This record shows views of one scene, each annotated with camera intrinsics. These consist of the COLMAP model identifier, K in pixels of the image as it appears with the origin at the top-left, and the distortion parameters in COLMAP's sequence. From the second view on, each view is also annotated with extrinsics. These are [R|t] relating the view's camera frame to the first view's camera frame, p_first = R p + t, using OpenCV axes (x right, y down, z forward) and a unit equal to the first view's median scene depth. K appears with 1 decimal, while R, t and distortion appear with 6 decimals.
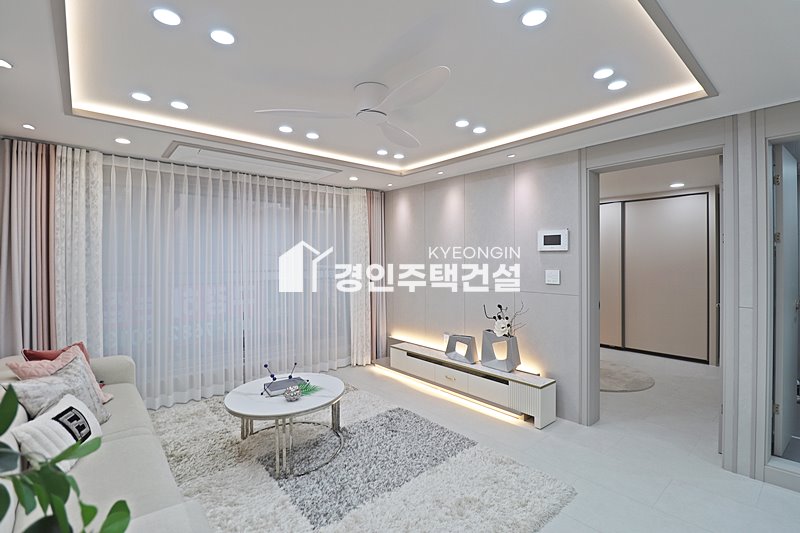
lens RADIAL K [[369.3, 0, 409.3], [0, 369.3, 257.1], [0, 0, 1]] dist [-0.007624, -0.009694]
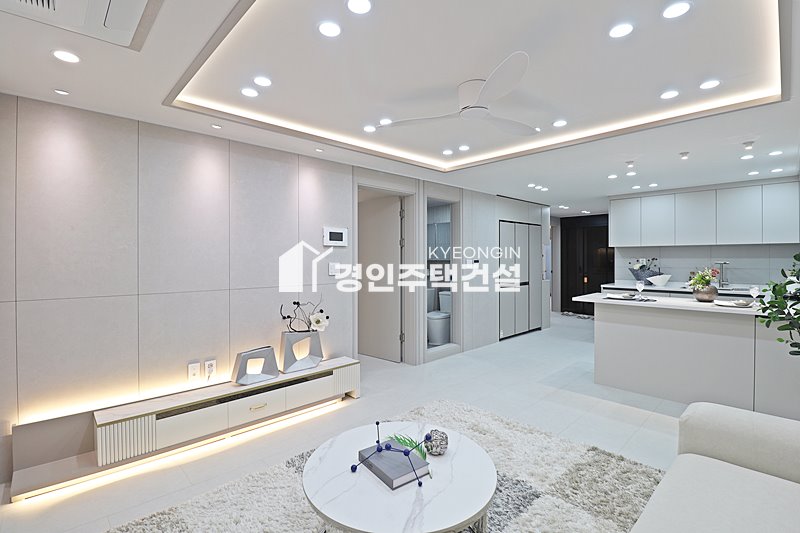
lens RADIAL K [[369.3, 0, 401.1], [0, 369.3, 259.0], [0, 0, 1]] dist [-0.007624, -0.009694]
pose [[-0.036433, -0.000899, 0.999336, -0.764165], [-0.000651, 0.999999, 0.000875, 0.022197], [-0.999336, -0.000618, -0.036433, 0.840827]]
